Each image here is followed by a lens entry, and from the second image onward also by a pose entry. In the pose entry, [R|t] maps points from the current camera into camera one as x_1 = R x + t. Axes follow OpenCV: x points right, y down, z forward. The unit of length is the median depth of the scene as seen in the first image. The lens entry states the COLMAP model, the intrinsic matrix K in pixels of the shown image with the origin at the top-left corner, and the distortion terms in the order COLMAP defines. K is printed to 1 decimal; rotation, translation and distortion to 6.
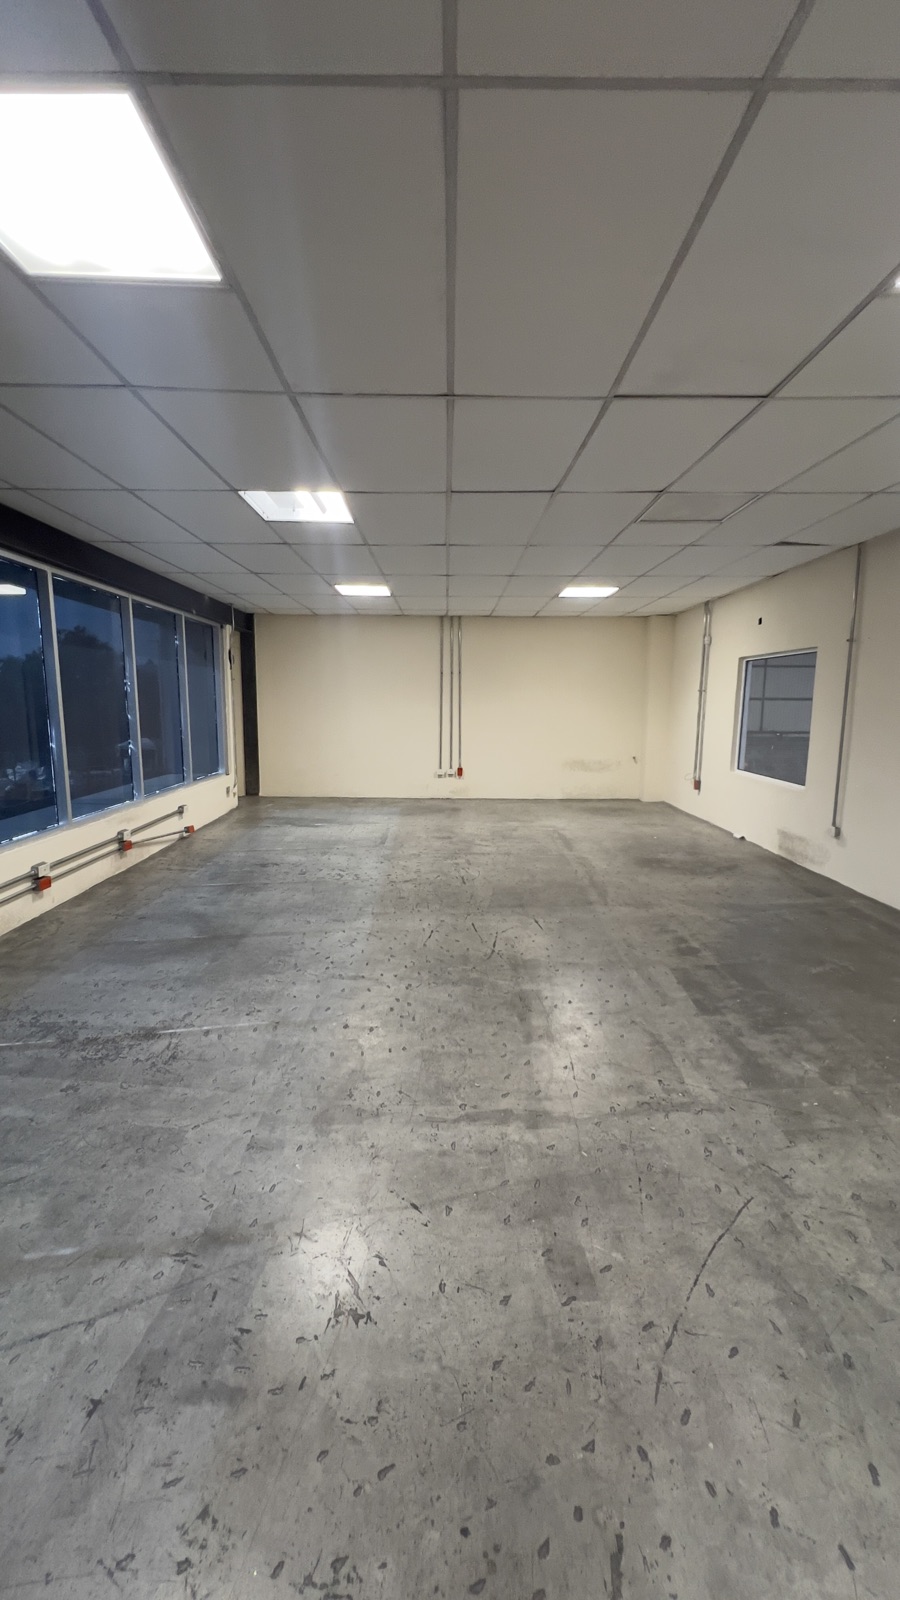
lens RADIAL K [[635.2, 0, 449.5], [0, 635.2, 798.0], [0, 0, 1]] dist [-0.002473, -0.000073]
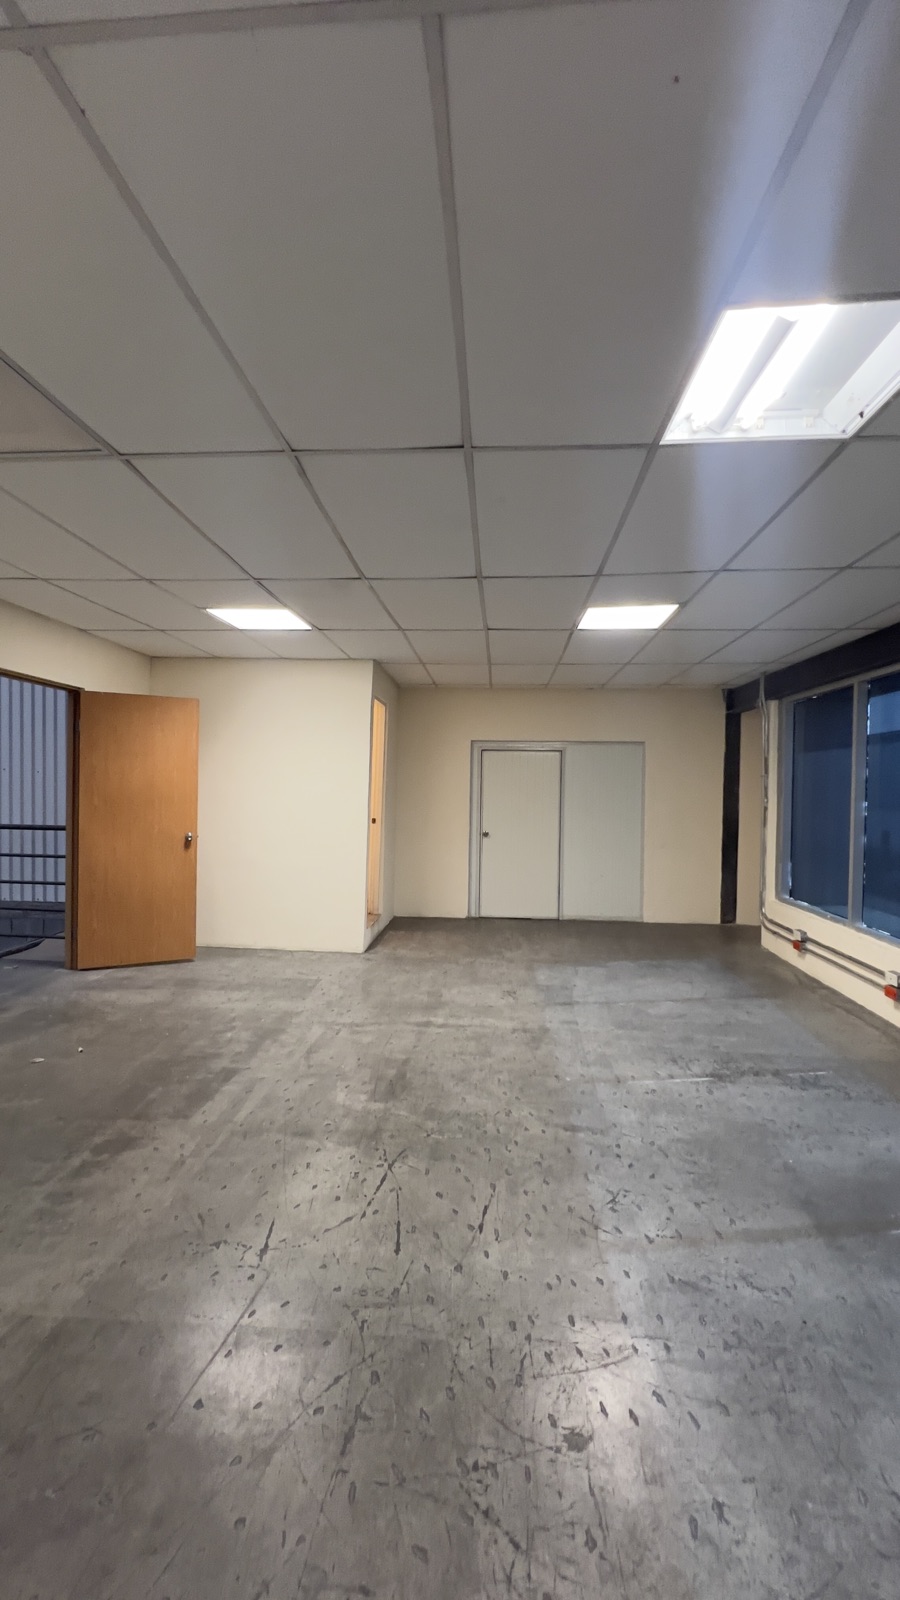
lens RADIAL K [[635.2, 0, 450.2], [0, 635.2, 801.8], [0, 0, 1]] dist [-0.002473, -0.000073]
pose [[-0.996267, -0.024077, 0.082896, -0.052187], [-0.009636, 0.985331, 0.170380, -0.327886], [-0.085783, 0.168945, -0.981885, 2.051746]]
